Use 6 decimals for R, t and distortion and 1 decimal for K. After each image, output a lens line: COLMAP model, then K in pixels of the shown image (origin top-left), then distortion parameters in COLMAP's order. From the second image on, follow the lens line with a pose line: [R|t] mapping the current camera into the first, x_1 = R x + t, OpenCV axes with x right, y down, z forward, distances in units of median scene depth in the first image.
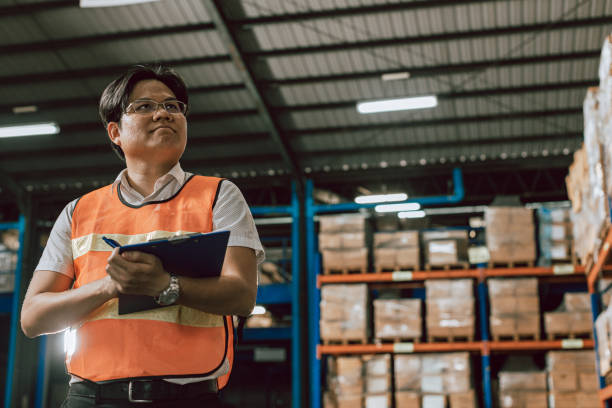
lens RADIAL K [[931.0, 0, 306.3], [0, 931.0, 200.9], [0, 0, 1]] dist [-0.009163, -0.017018]
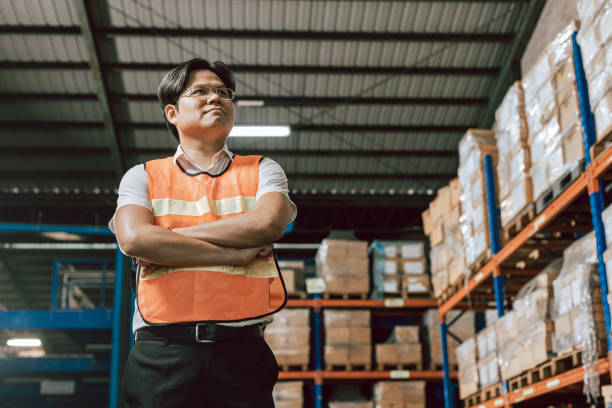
lens RADIAL K [[931.0, 0, 306.3], [0, 931.0, 200.9], [0, 0, 1]] dist [-0.009163, -0.017018]
pose [[0.954299, 0.072653, 0.289889, -0.129459], [-0.059496, 0.996769, -0.053954, 0.021764], [-0.292872, 0.034241, 0.955538, 0.024922]]
